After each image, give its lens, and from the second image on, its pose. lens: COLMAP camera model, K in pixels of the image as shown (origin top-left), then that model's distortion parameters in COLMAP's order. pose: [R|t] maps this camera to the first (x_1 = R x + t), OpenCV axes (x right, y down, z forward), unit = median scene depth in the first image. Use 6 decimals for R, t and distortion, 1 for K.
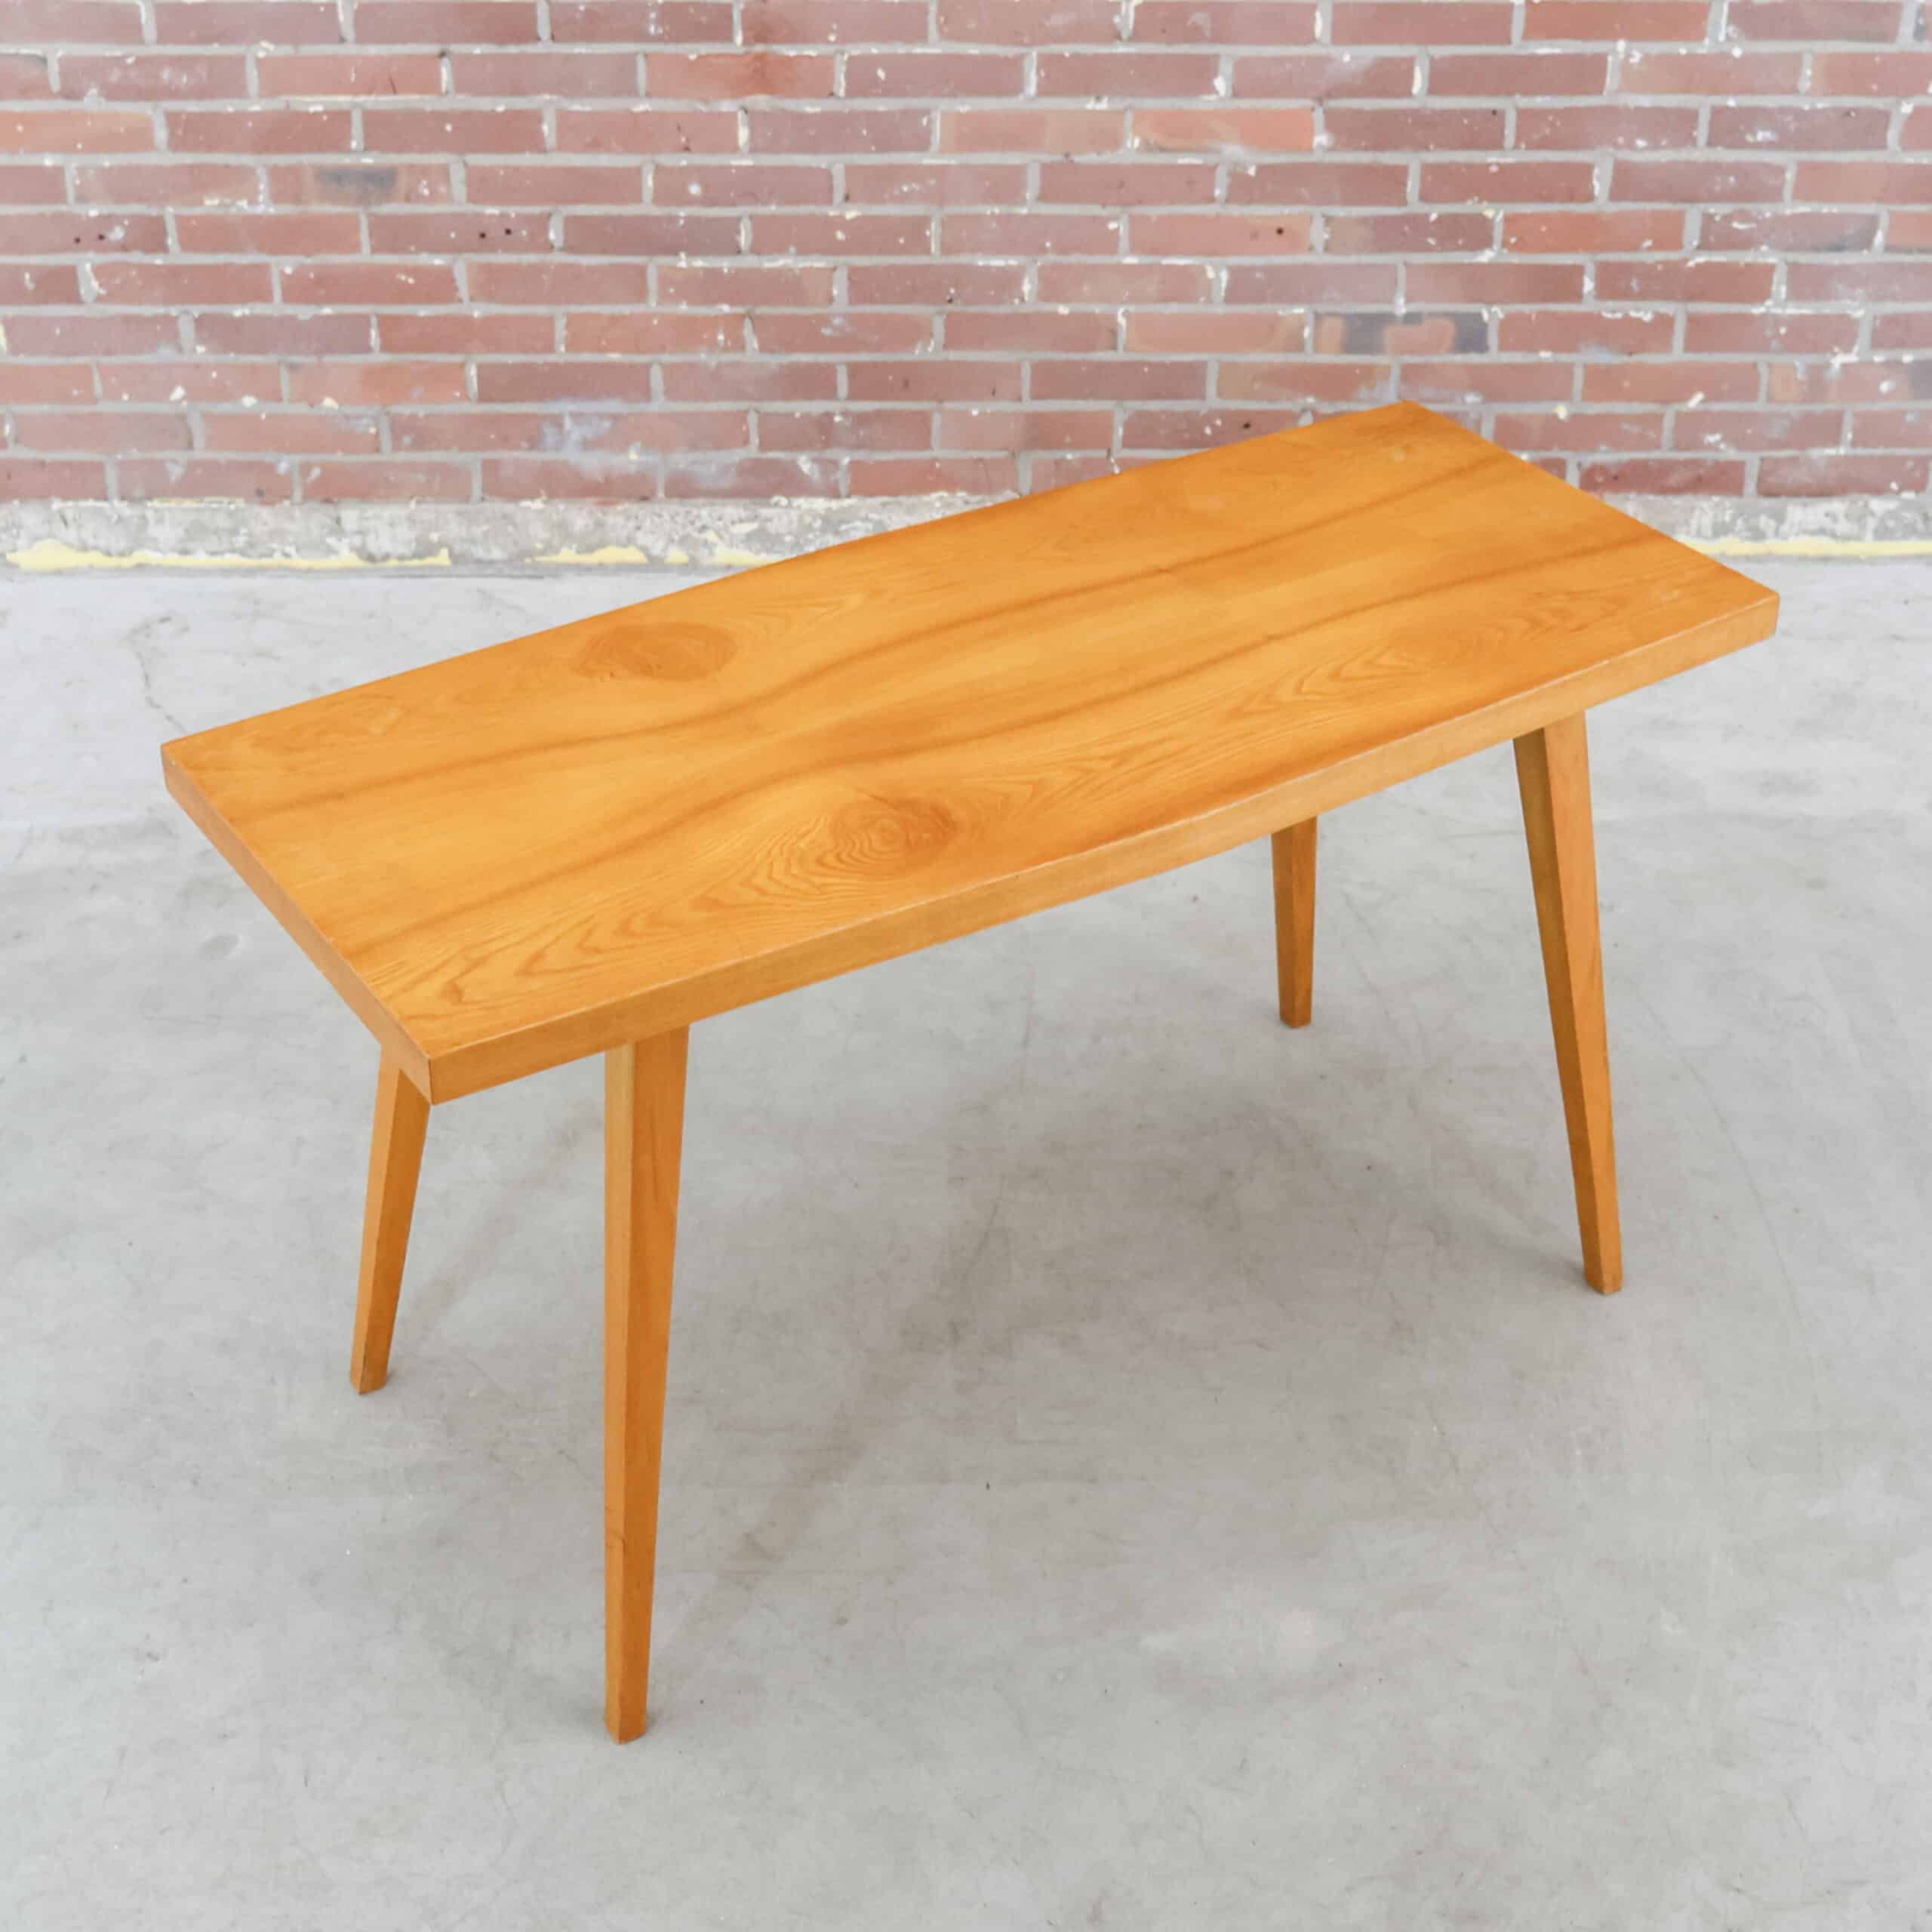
lens RADIAL K [[2677.6, 0, 974.3], [0, 2677.6, 964.7], [0, 0, 1]] dist [0.019990, -0.021650]
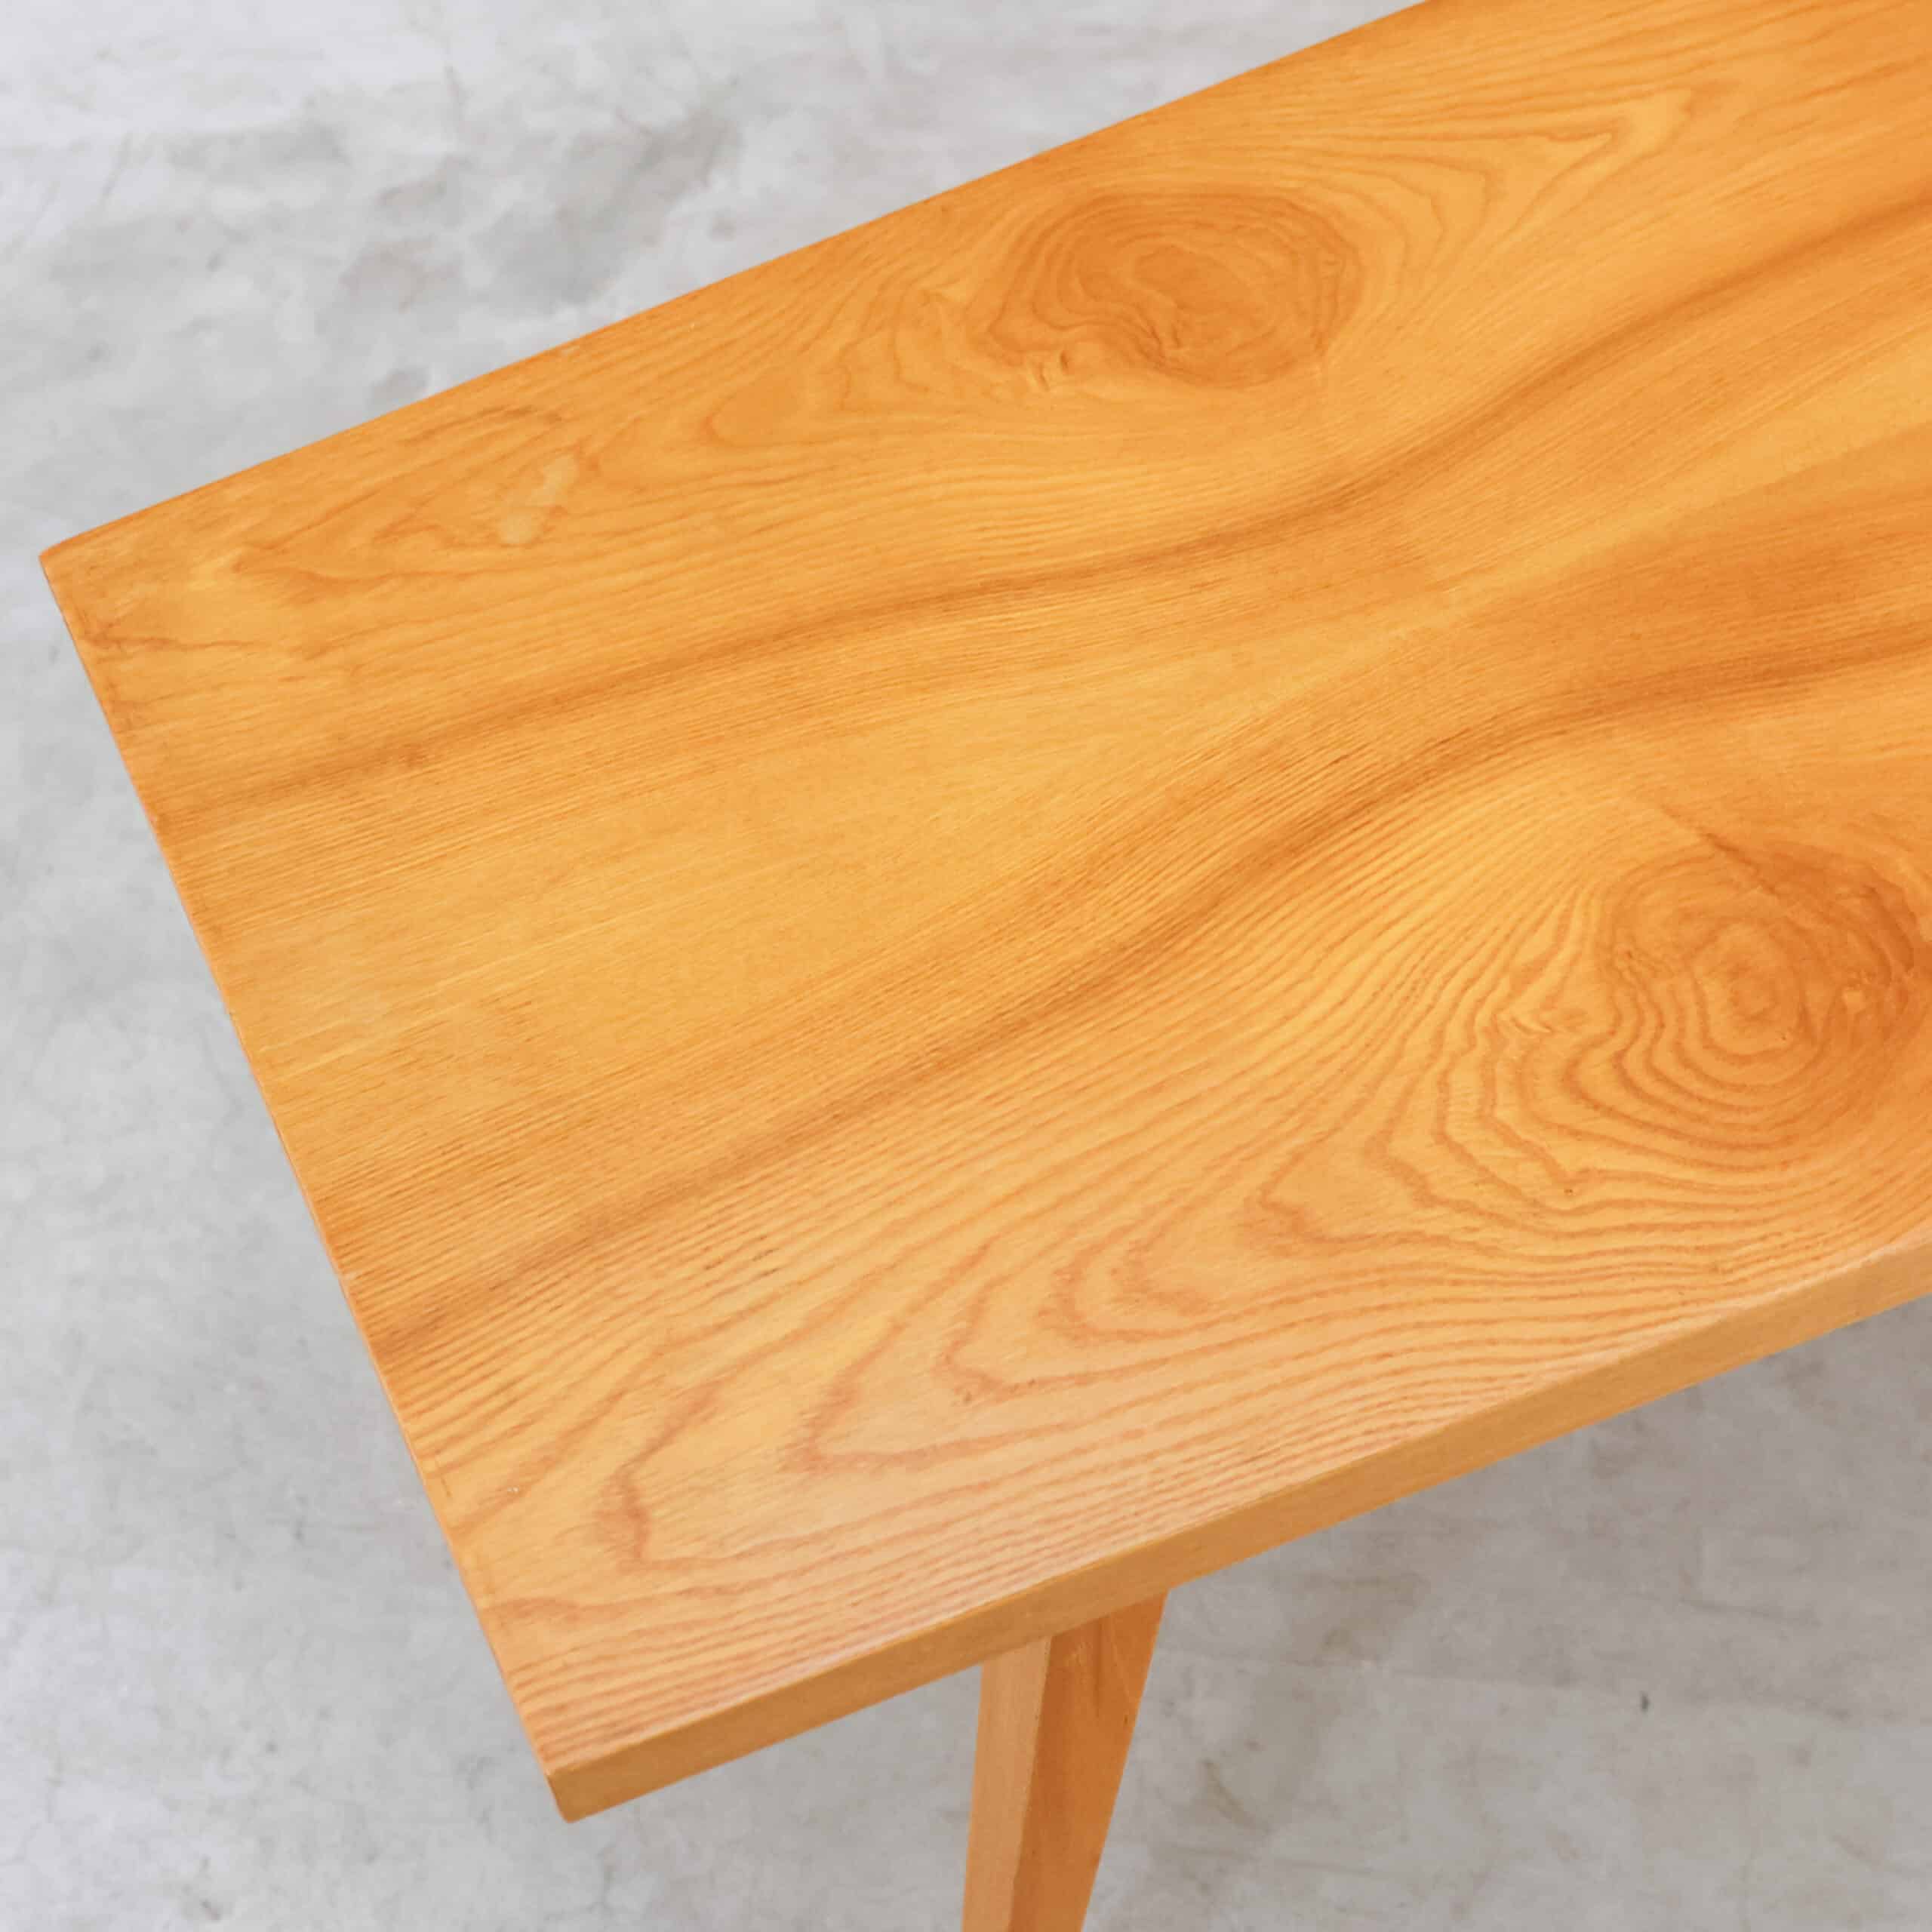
lens RADIAL K [[2780.1, 0, 807.2], [0, 2780.1, 970.0], [0, 0, 1]] dist [0.018459, 0.023520]
pose [[0.978348, 0.099886, -0.181269, -0.042822], [-0.024612, 0.925765, 0.377297, -0.092130], [0.205499, -0.364666, 0.908179, 0.277975]]
